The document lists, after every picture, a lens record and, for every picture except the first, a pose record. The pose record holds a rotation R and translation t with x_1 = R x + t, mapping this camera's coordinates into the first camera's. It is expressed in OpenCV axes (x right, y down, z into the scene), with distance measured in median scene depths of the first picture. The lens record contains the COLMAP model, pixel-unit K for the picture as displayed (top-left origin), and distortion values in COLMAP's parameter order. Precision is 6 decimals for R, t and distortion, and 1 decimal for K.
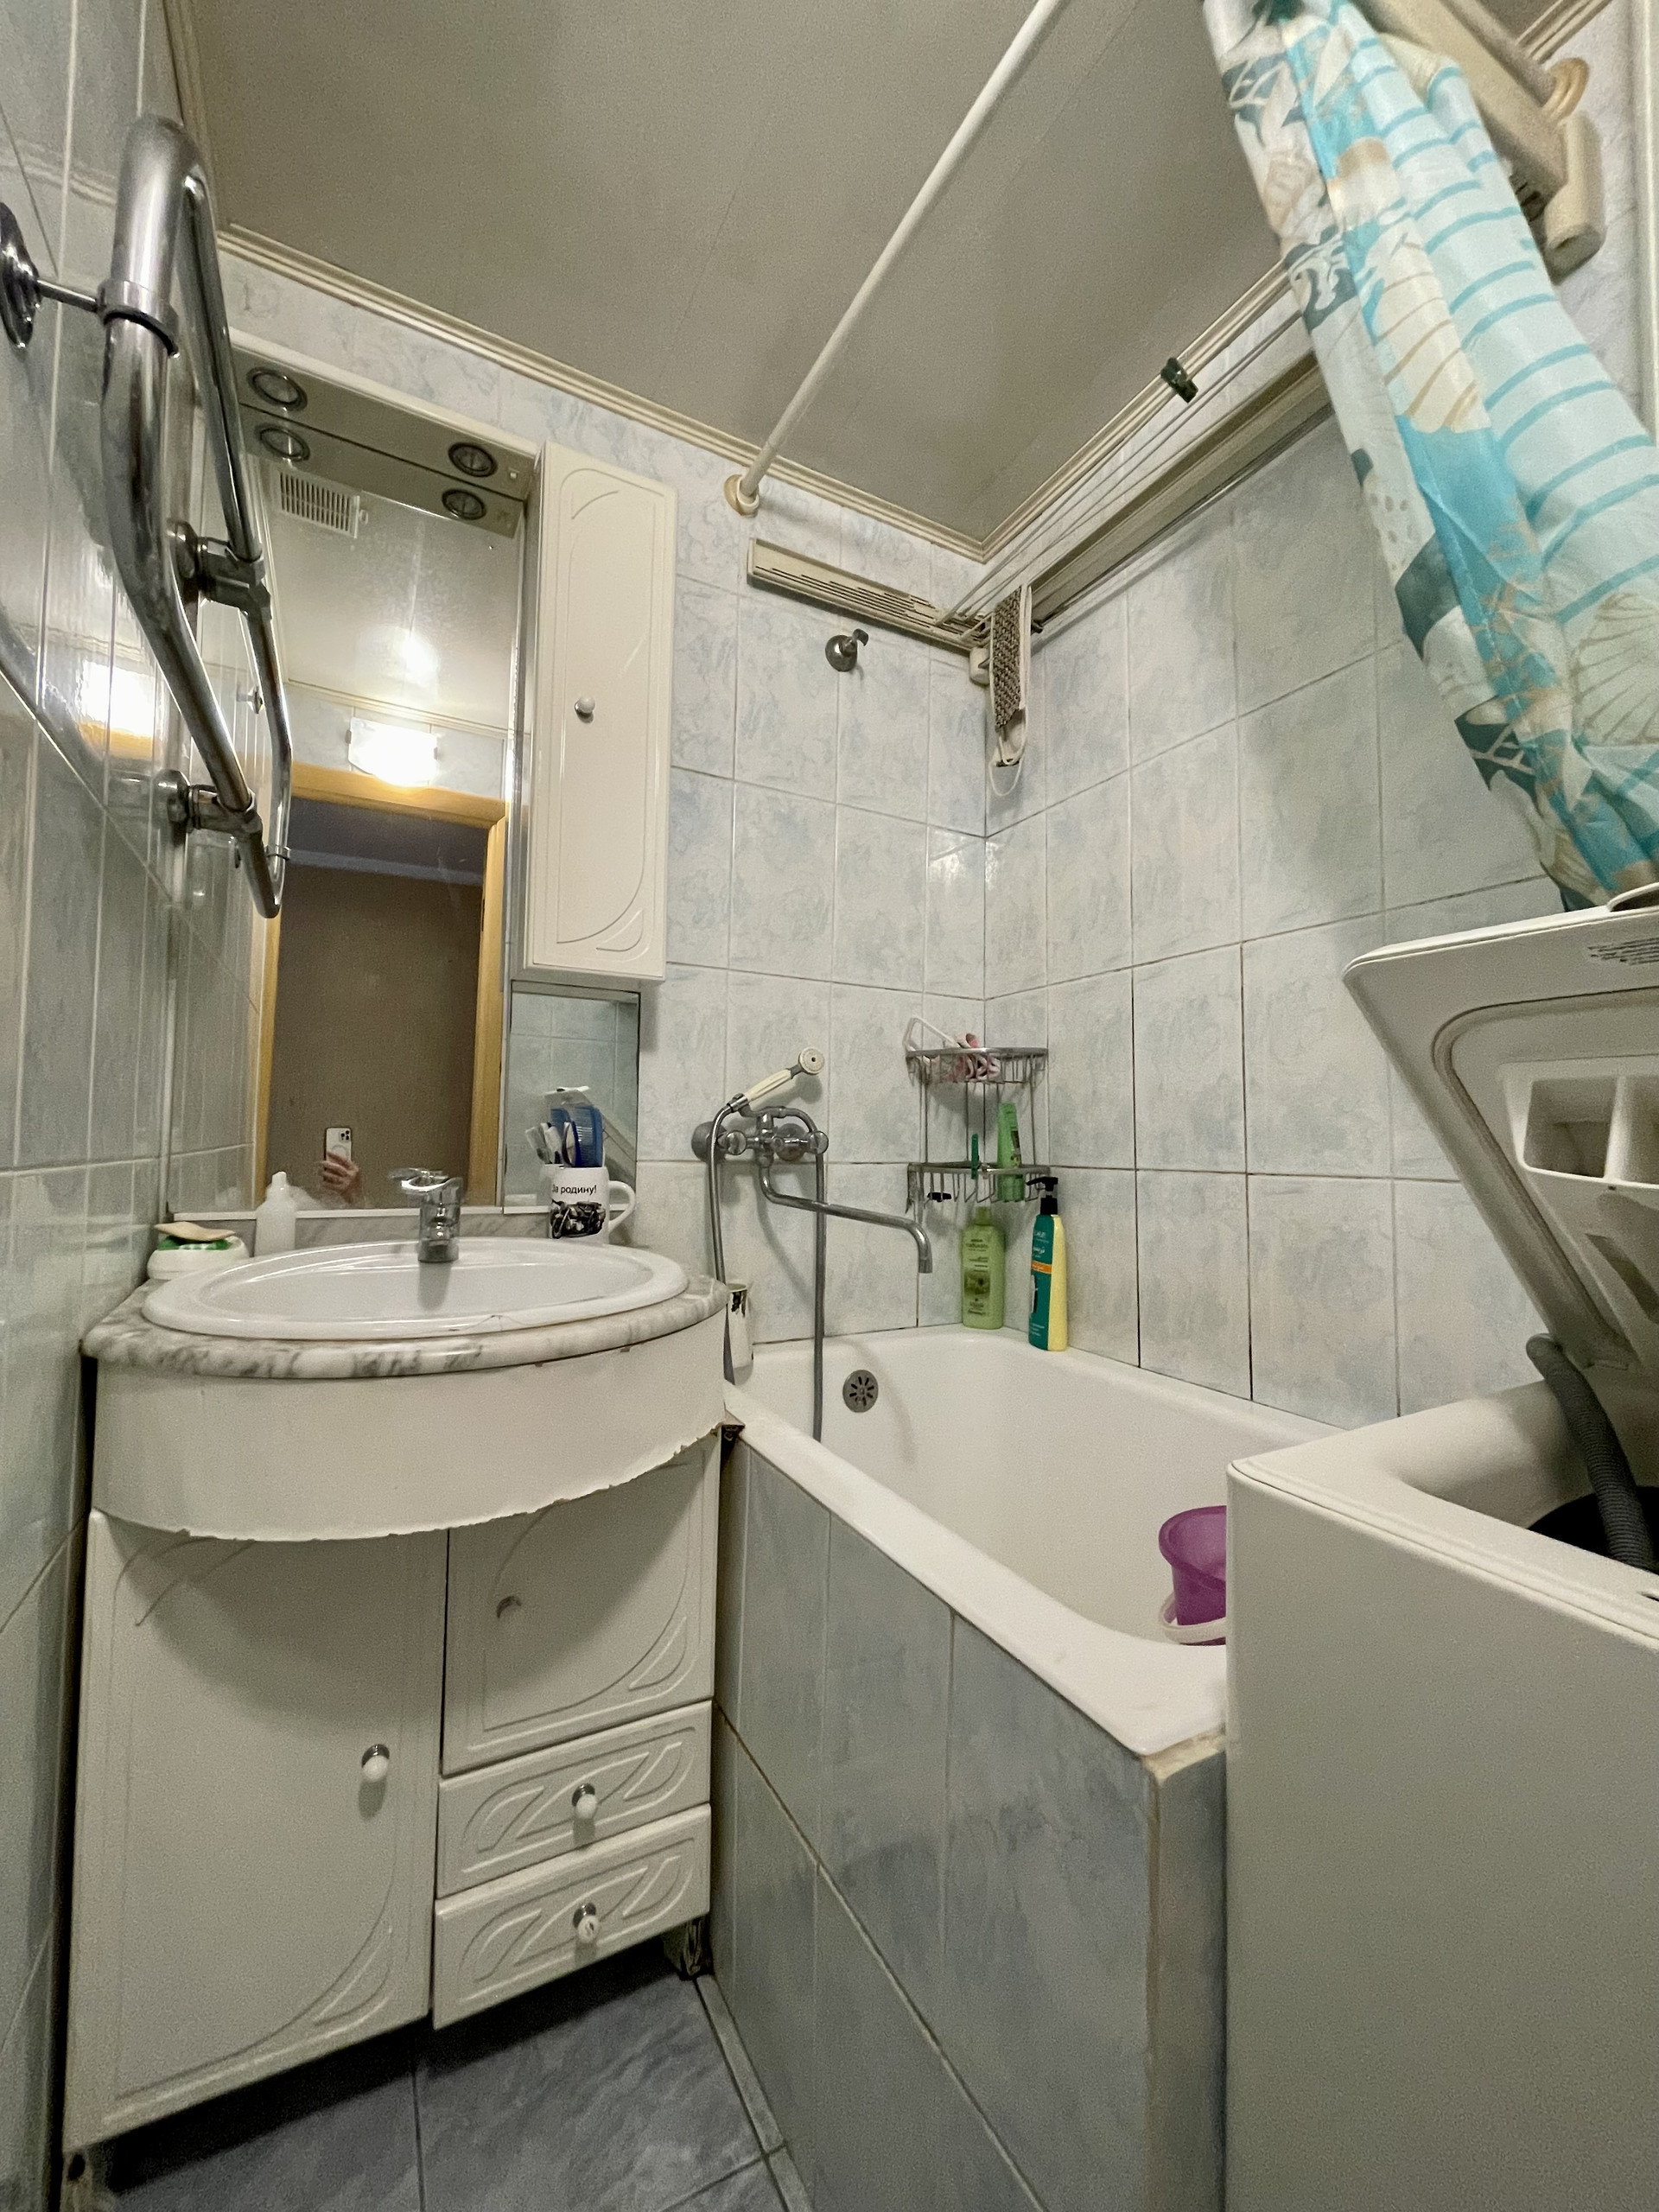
lens RADIAL K [[890.5, 0, 835.6], [0, 890.5, 1113.3], [0, 0, 1]] dist [-0.004091, 0.000115]
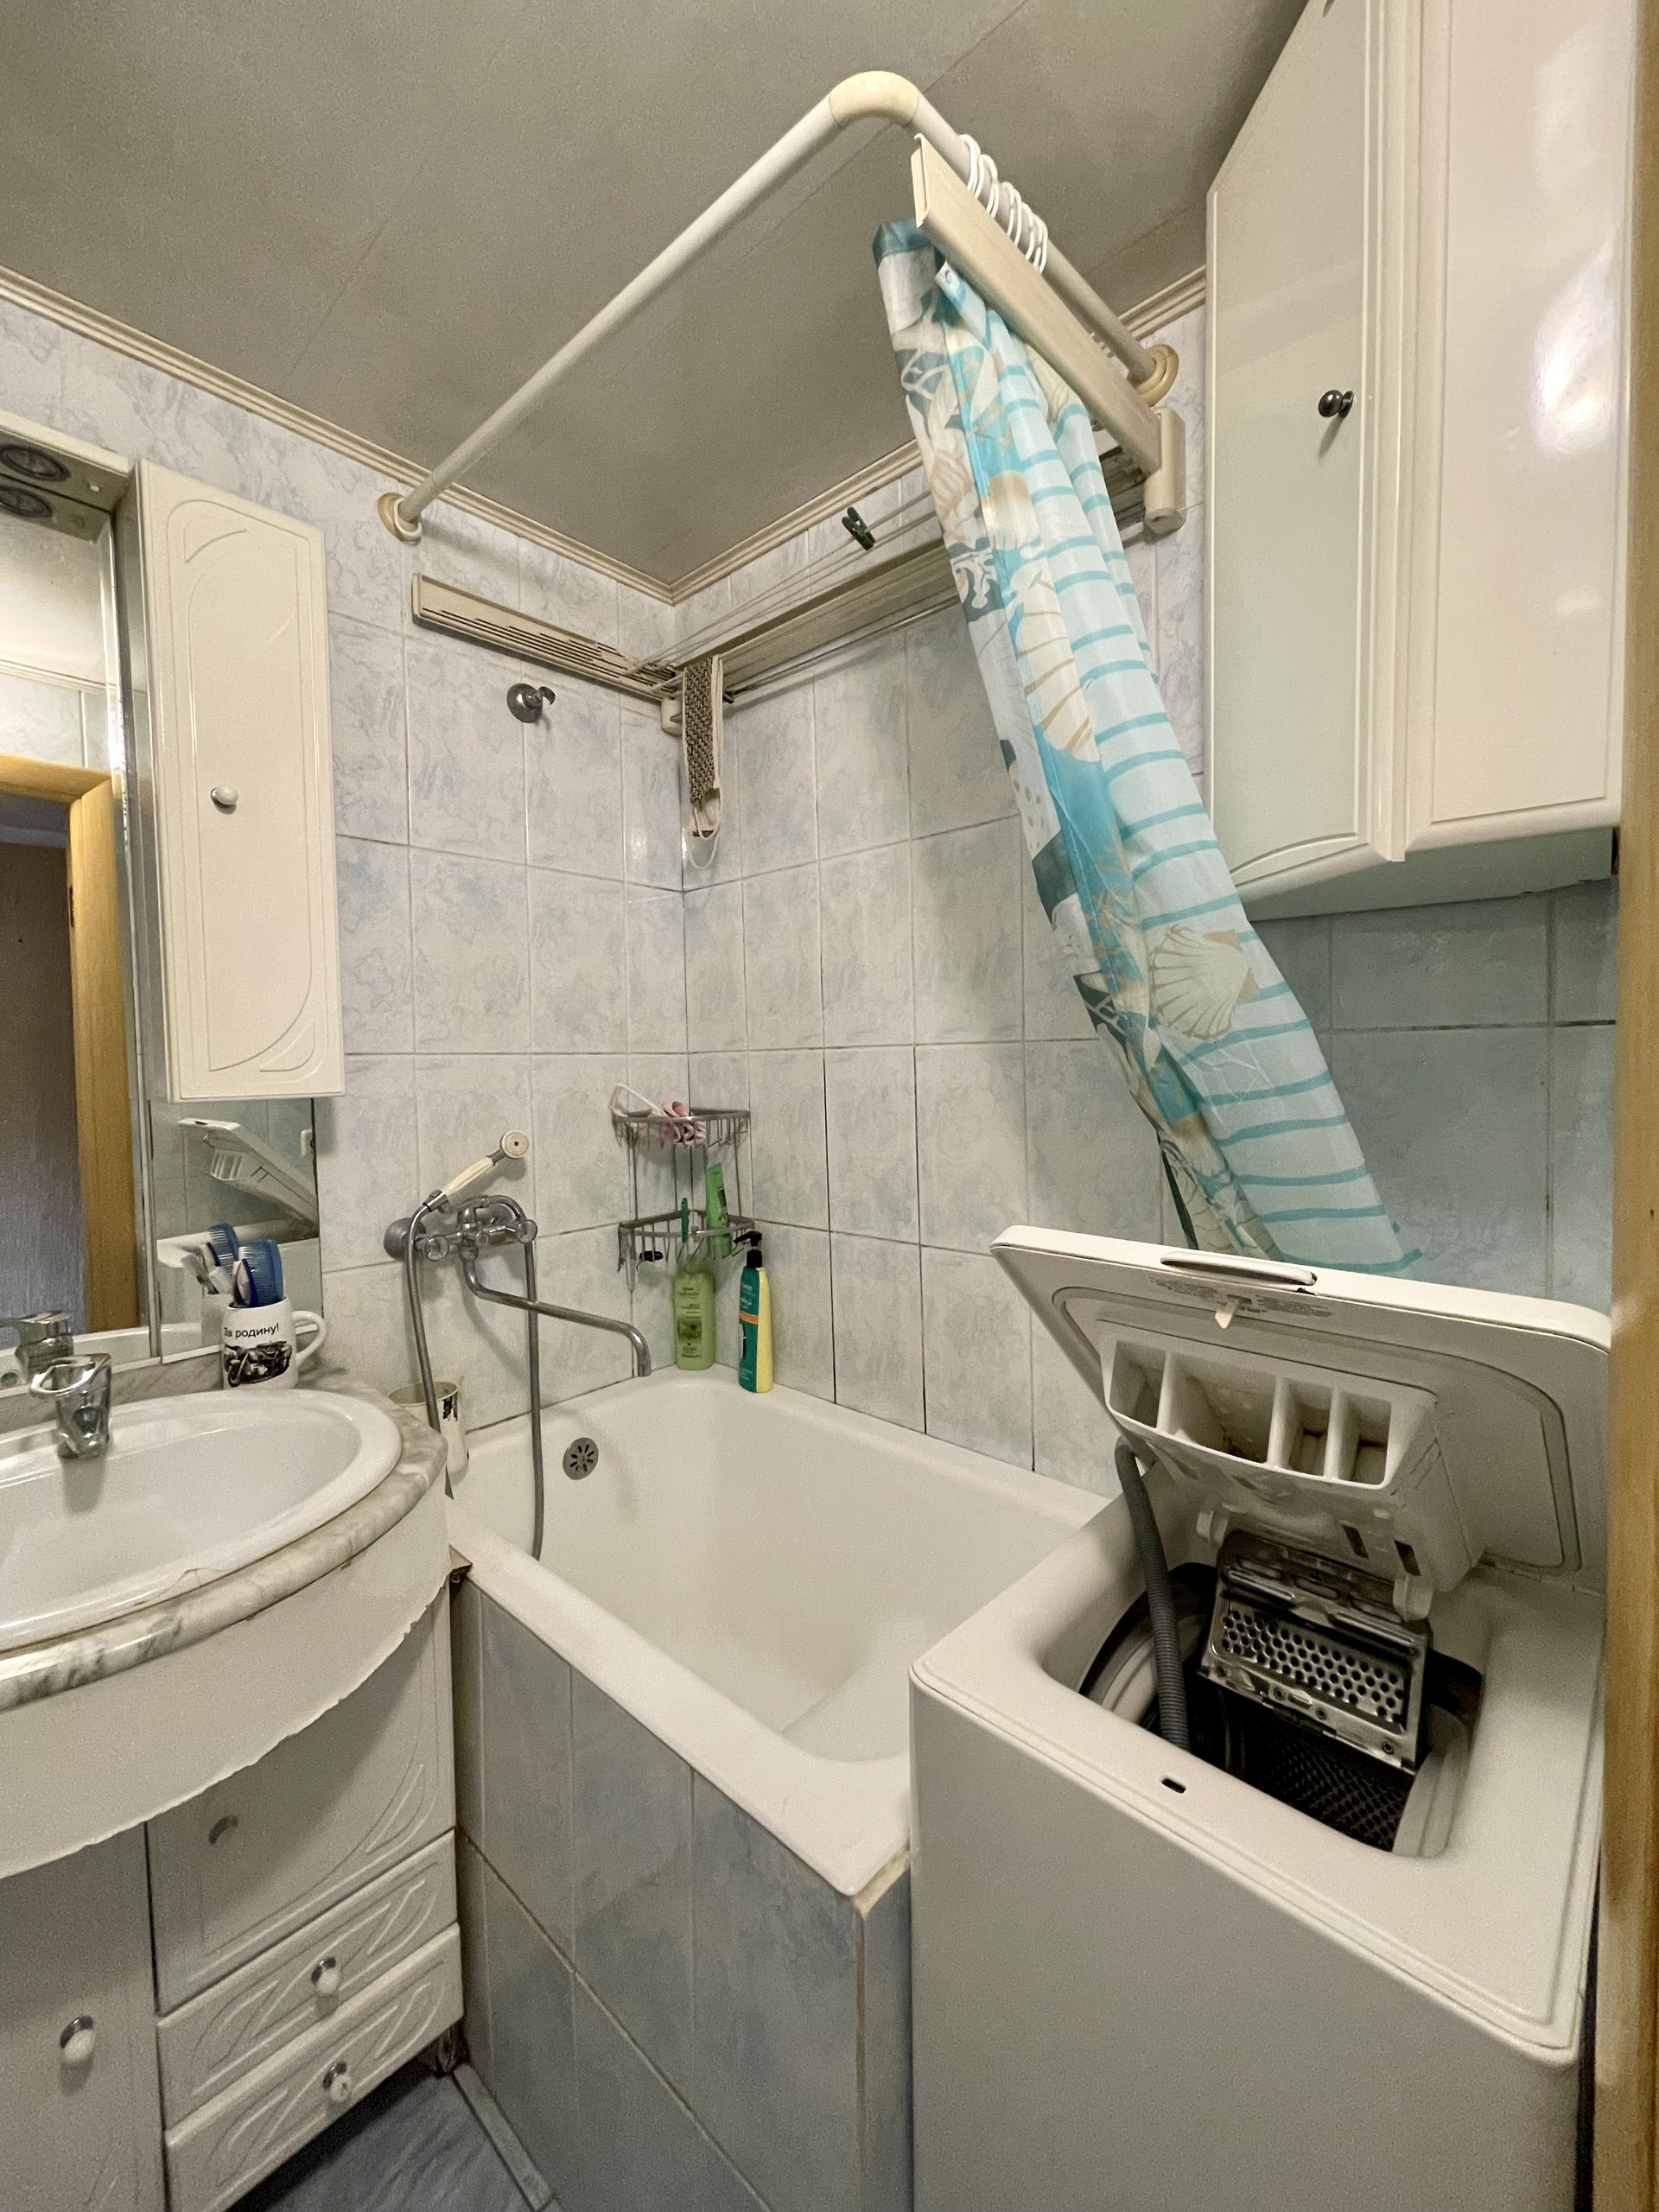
lens RADIAL K [[890.5, 0, 835.6], [0, 890.5, 1113.3], [0, 0, 1]] dist [-0.004091, 0.000115]
pose [[0.943103, -0.046869, 0.329181, -0.016932], [0.016158, 0.995306, 0.095419, -0.207865], [-0.332108, -0.084671, 0.939433, -0.038598]]
